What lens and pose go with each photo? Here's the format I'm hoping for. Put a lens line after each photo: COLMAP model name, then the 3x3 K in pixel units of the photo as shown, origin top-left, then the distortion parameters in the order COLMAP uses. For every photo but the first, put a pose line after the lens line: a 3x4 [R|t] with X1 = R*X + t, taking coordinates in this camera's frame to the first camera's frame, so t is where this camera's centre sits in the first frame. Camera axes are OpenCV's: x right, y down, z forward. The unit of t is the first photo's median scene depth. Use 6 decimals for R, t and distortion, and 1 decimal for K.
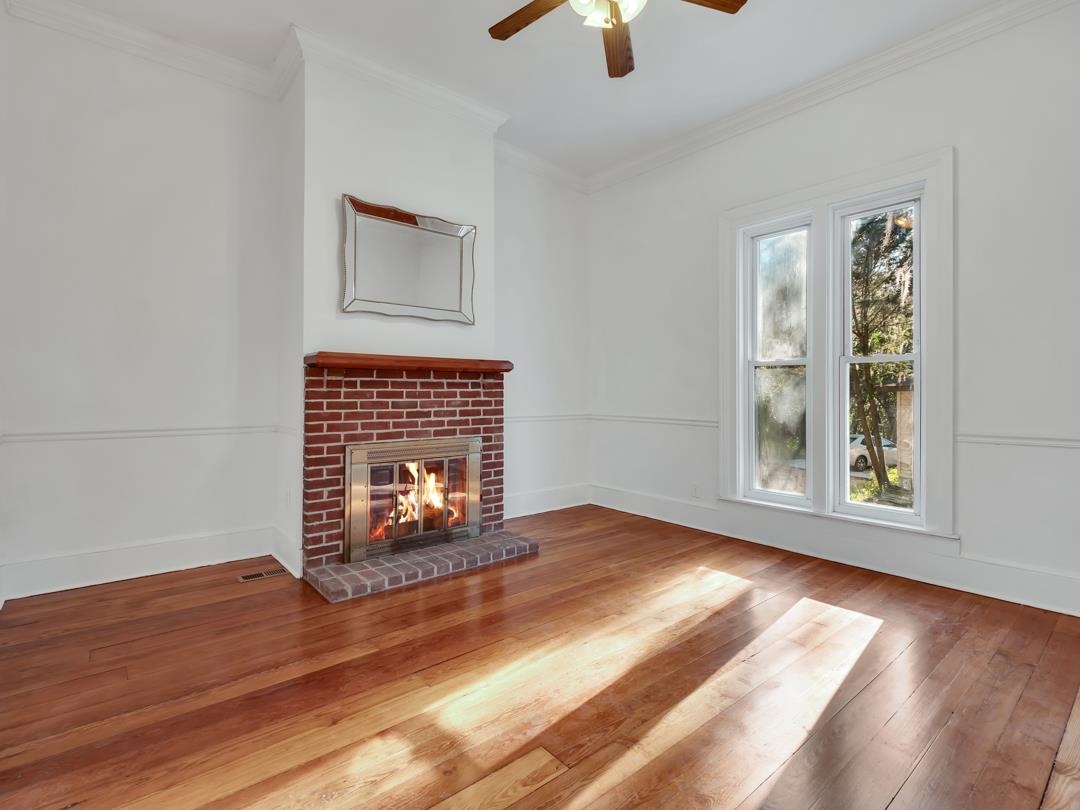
lens RADIAL K [[531.1, 0, 541.5], [0, 531.1, 394.4], [0, 0, 1]] dist [0.008922, -0.009108]
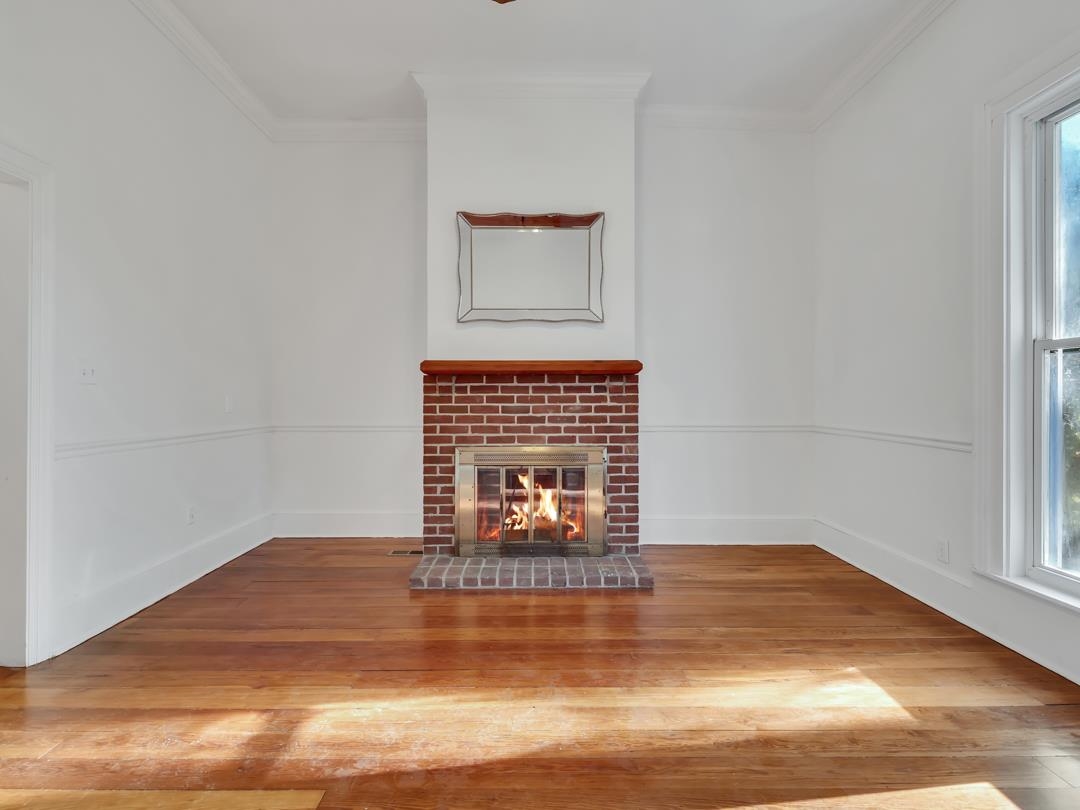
lens RADIAL K [[531.1, 0, 537.5], [0, 531.1, 404.1], [0, 0, 1]] dist [0.008922, -0.009108]
pose [[0.768221, 0.005536, -0.640161, 0.413705], [-0.000022, 0.999963, 0.008620, 0.000846], [0.640185, -0.006608, 0.768193, 0.265620]]
